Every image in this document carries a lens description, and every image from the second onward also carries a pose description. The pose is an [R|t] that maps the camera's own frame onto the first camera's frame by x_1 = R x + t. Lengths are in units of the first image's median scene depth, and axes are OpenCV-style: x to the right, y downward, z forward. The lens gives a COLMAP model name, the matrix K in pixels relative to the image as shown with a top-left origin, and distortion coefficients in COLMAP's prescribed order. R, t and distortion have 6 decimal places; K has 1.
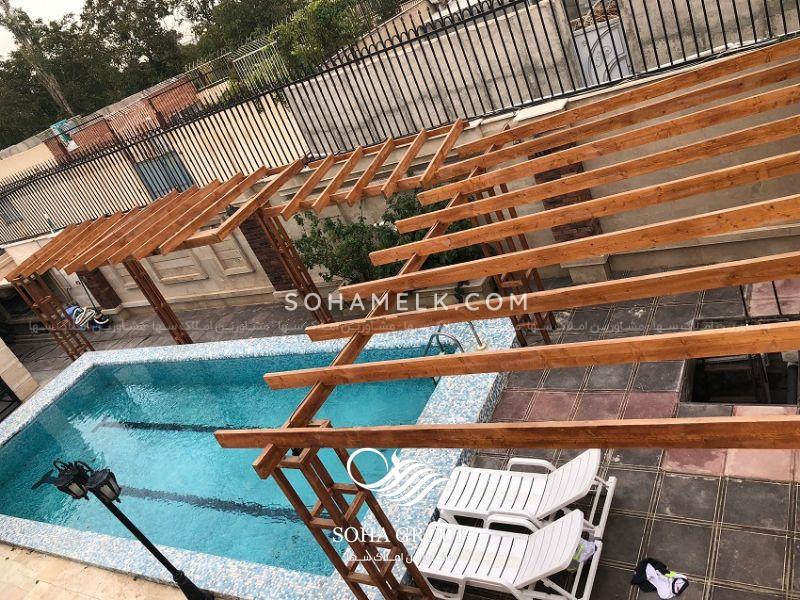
lens RADIAL K [[658.1, 0, 401.0], [0, 658.1, 298.9], [0, 0, 1]] dist [0.025222, -0.024171]
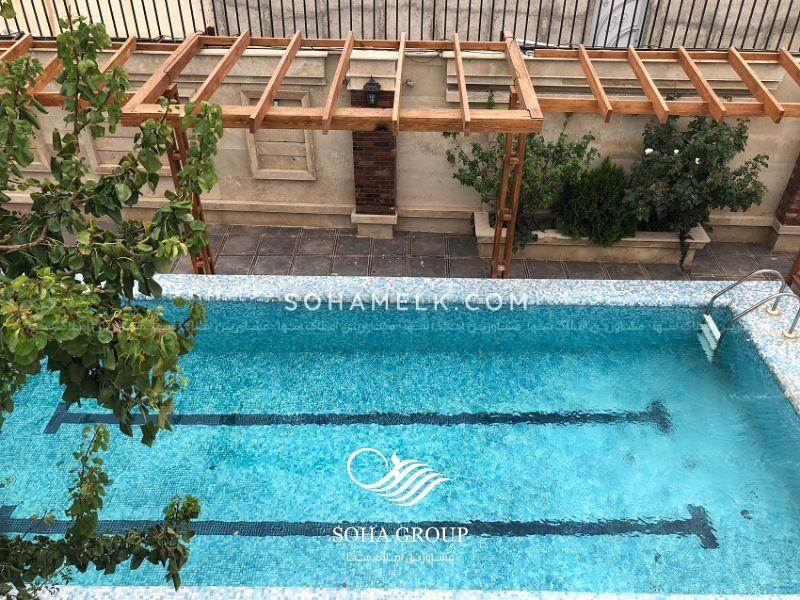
lens RADIAL K [[658.1, 0, 398.1], [0, 658.1, 299.8], [0, 0, 1]] dist [0.025222, -0.024171]
pose [[0.819298, 0.068387, 0.569275, -0.464922], [-0.101127, 0.994532, 0.026069, 0.049010], [-0.564379, -0.078927, 0.821734, 0.315757]]
